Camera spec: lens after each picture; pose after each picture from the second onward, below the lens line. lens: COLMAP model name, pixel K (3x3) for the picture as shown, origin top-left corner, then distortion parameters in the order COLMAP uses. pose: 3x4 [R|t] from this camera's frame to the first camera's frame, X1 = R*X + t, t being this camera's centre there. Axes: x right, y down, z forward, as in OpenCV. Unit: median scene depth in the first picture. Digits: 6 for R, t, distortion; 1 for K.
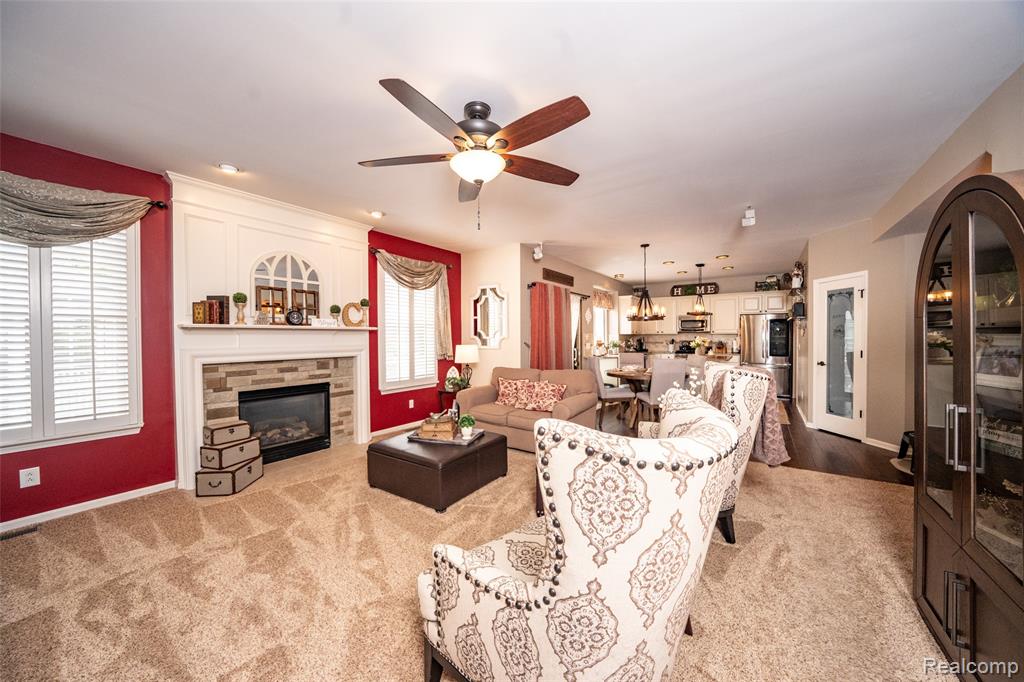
lens RADIAL K [[371.9, 0, 515.1], [0, 371.9, 341.8], [0, 0, 1]] dist [0.000236, 0.000459]
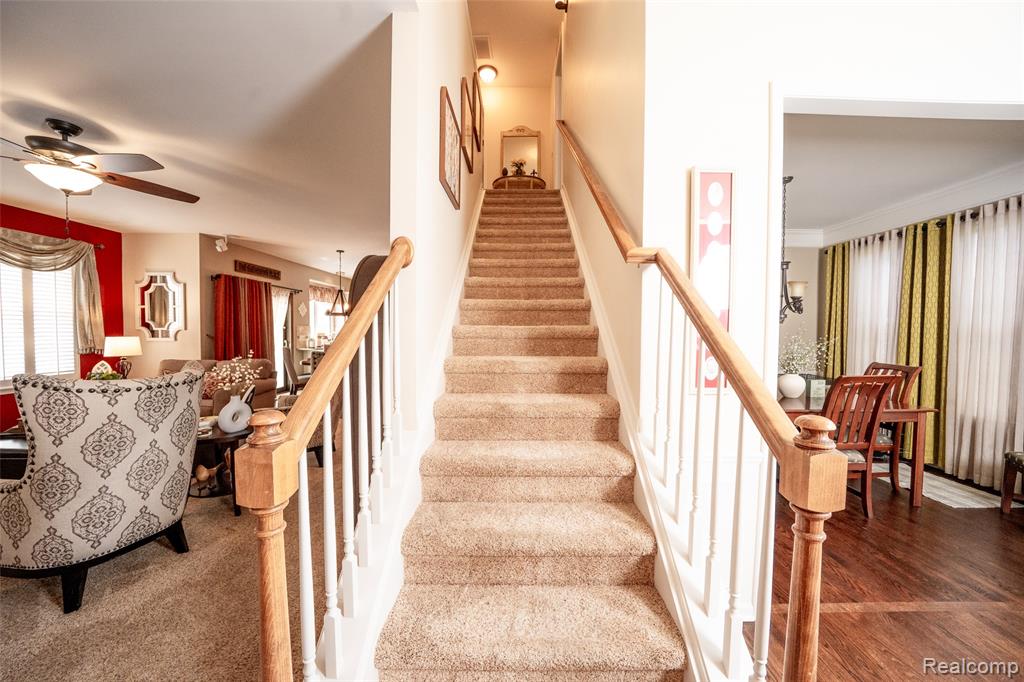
lens RADIAL K [[371.9, 0, 511.0], [0, 371.9, 339.9], [0, 0, 1]] dist [0.000236, 0.000459]
pose [[0.838533, -0.003057, 0.544842, 0.172124], [-0.004034, 0.999922, 0.011819, 0.002009], [-0.544836, -0.012109, 0.838455, -0.286007]]
